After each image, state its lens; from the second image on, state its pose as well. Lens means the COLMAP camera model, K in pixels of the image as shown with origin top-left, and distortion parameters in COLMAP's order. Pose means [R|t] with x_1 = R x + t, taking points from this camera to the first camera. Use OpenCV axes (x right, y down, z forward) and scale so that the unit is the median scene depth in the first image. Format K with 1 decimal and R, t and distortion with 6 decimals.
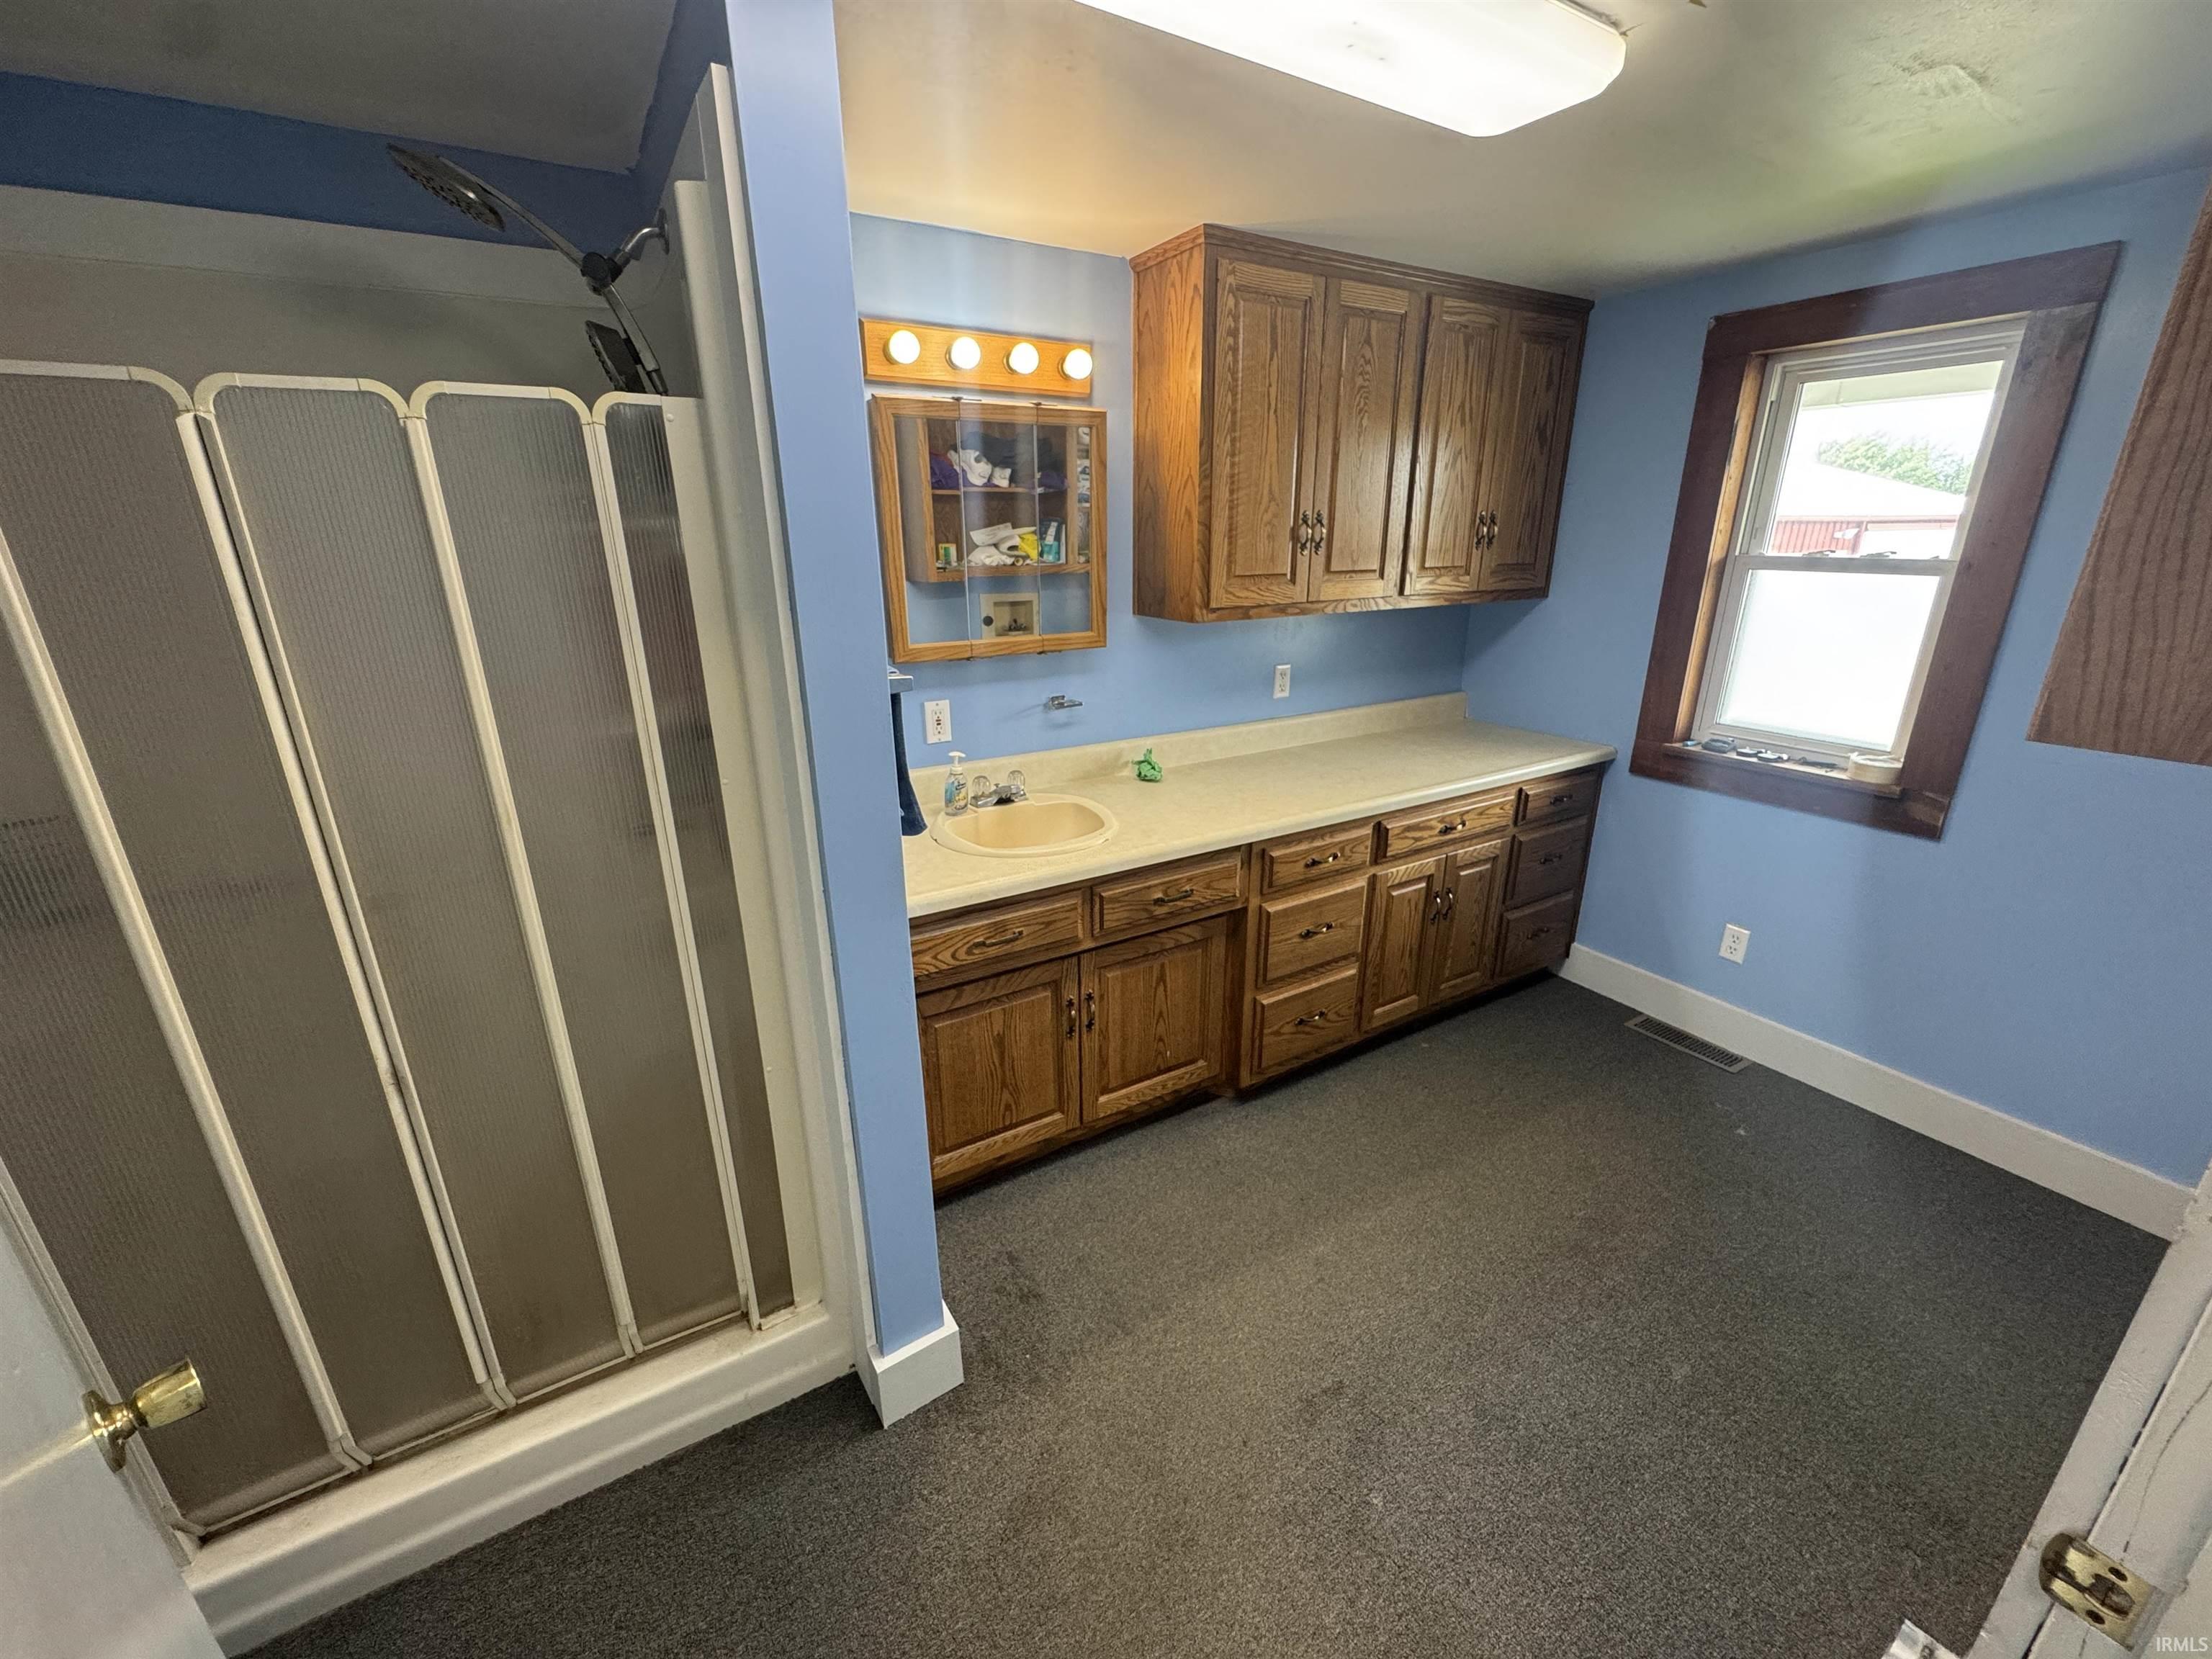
lens RADIAL K [[890.7, 0, 1108.6], [0, 890.7, 827.9], [0, 0, 1]] dist [-0.000236, -0.000022]
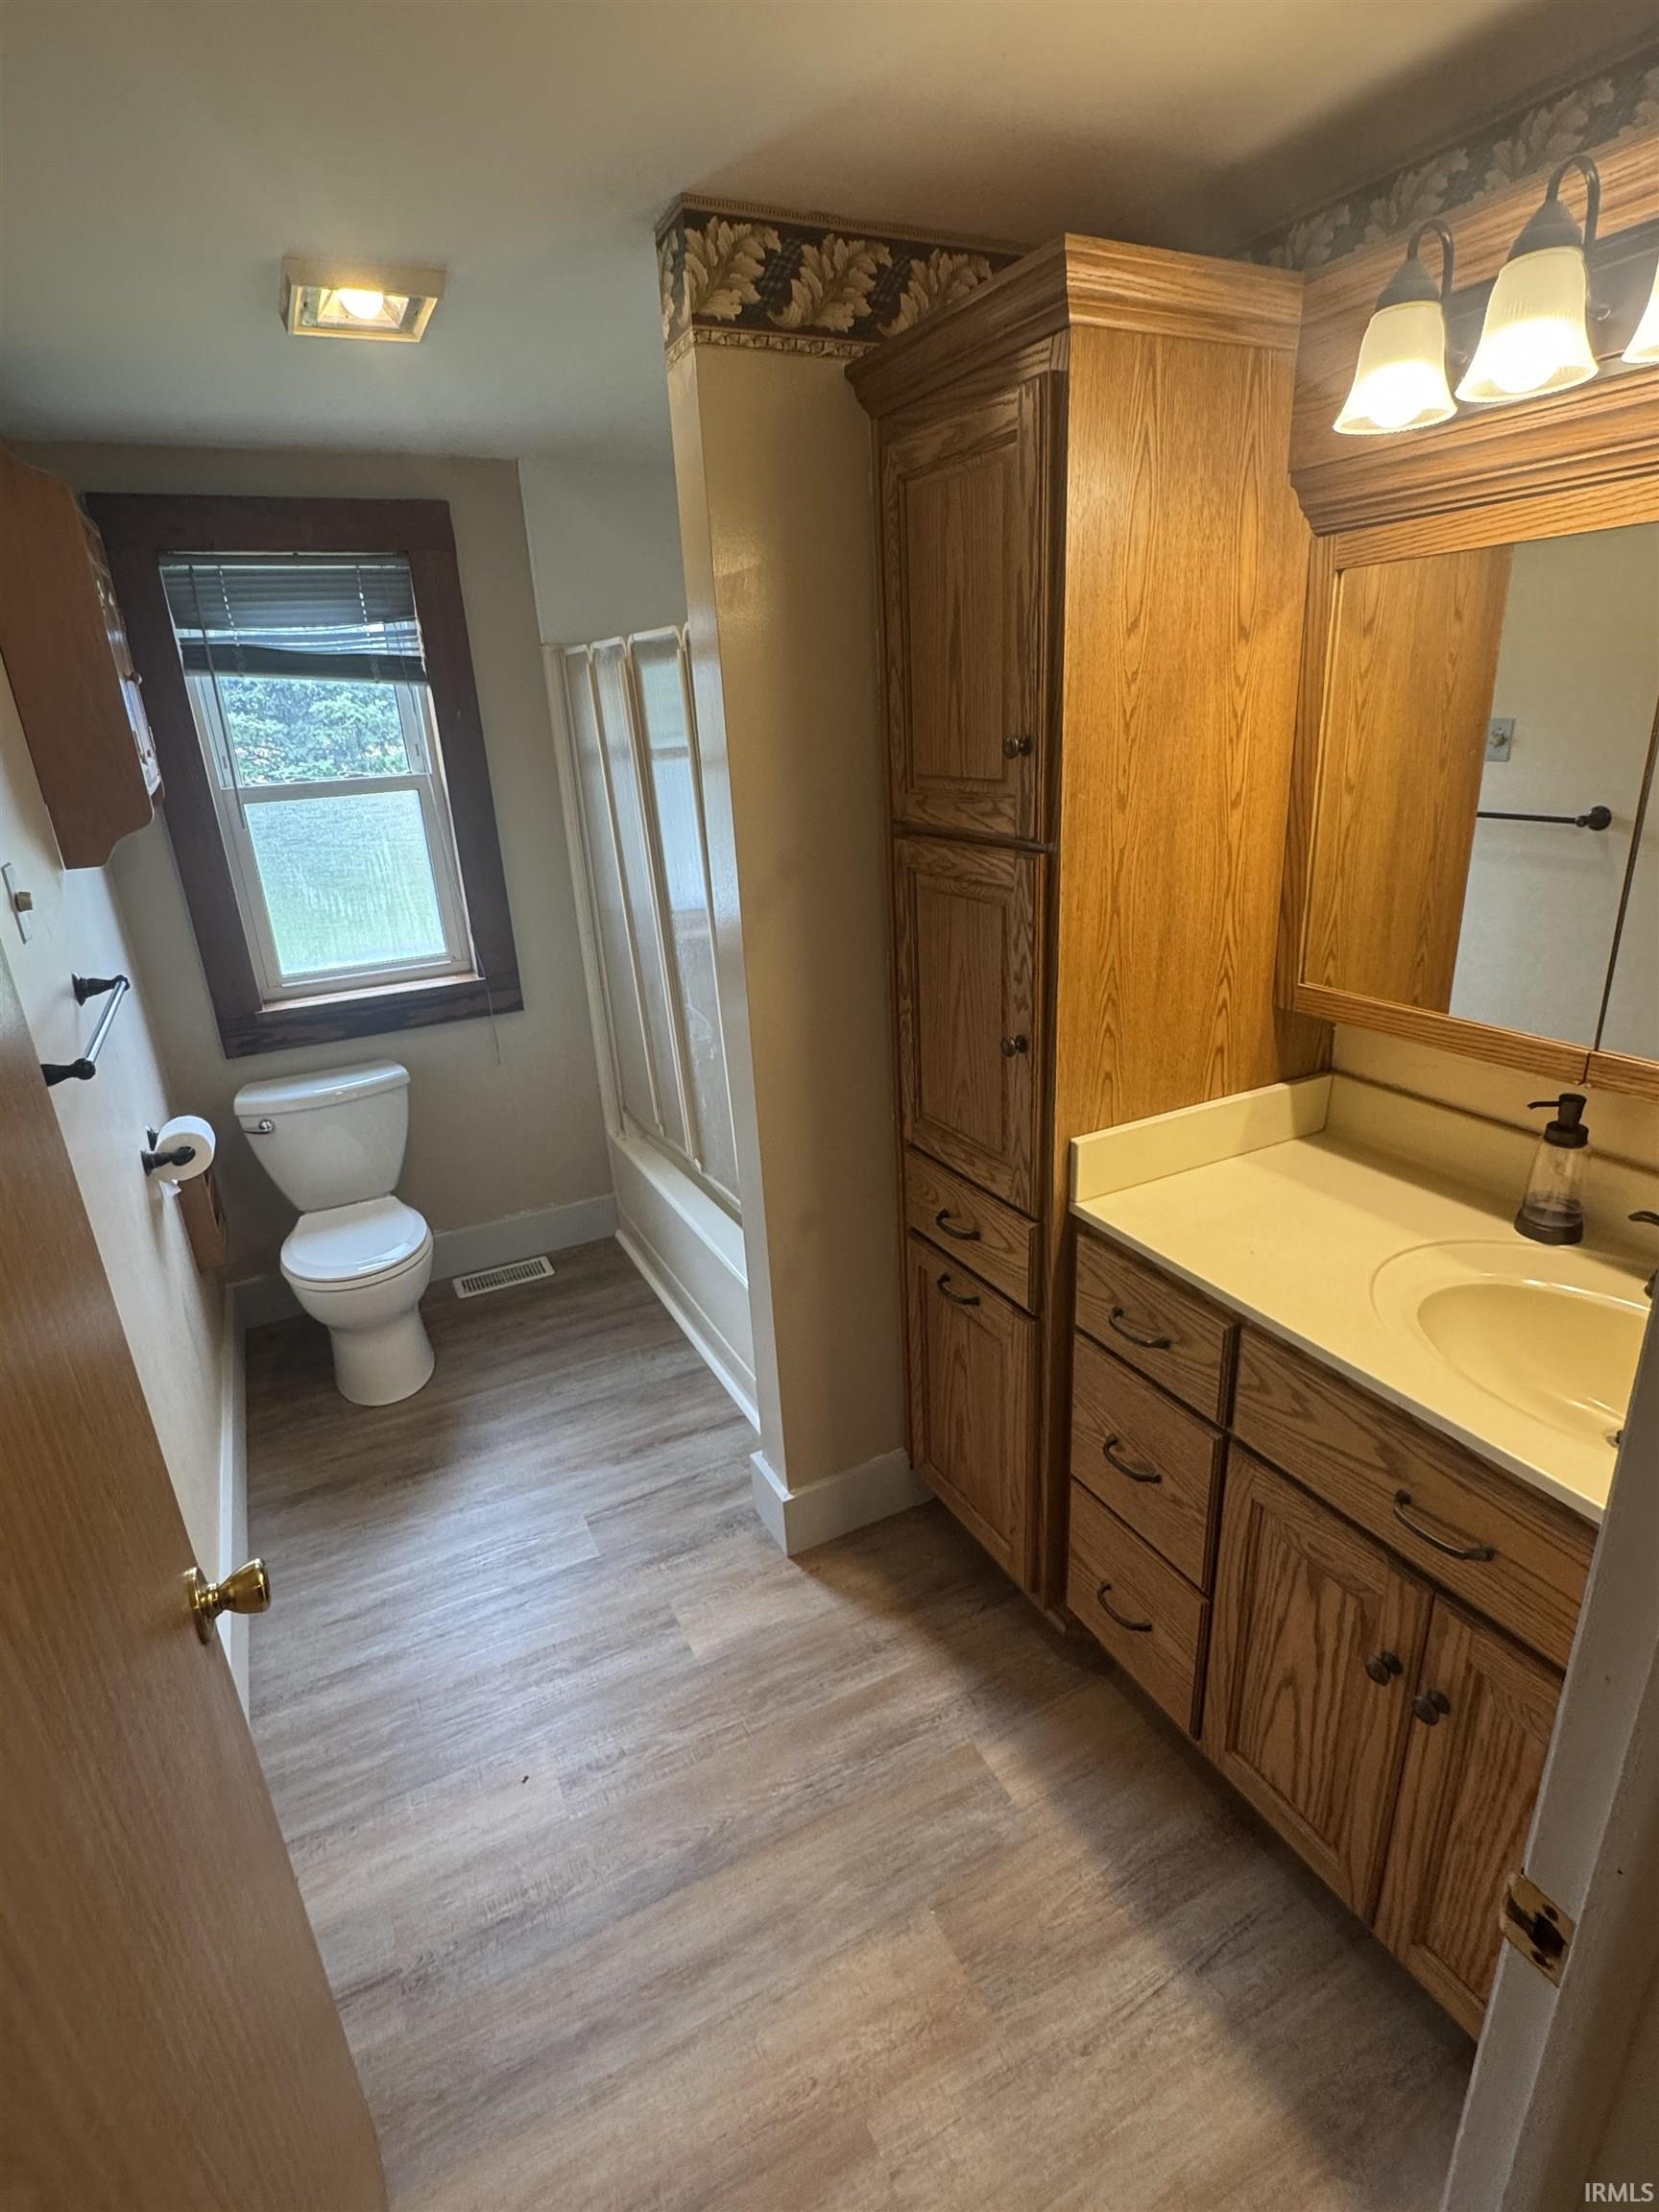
lens RADIAL K [[1100.3, 0, 830.9], [0, 1100.3, 1105.6], [0, 0, 1]] dist [-0.001234, -0.000096]
pose [[0.070441, -0.343190, 0.936621, -0.412713], [0.373291, 0.879798, 0.294295, -0.144685], [-0.925036, 0.328901, 0.190084, 0.385894]]
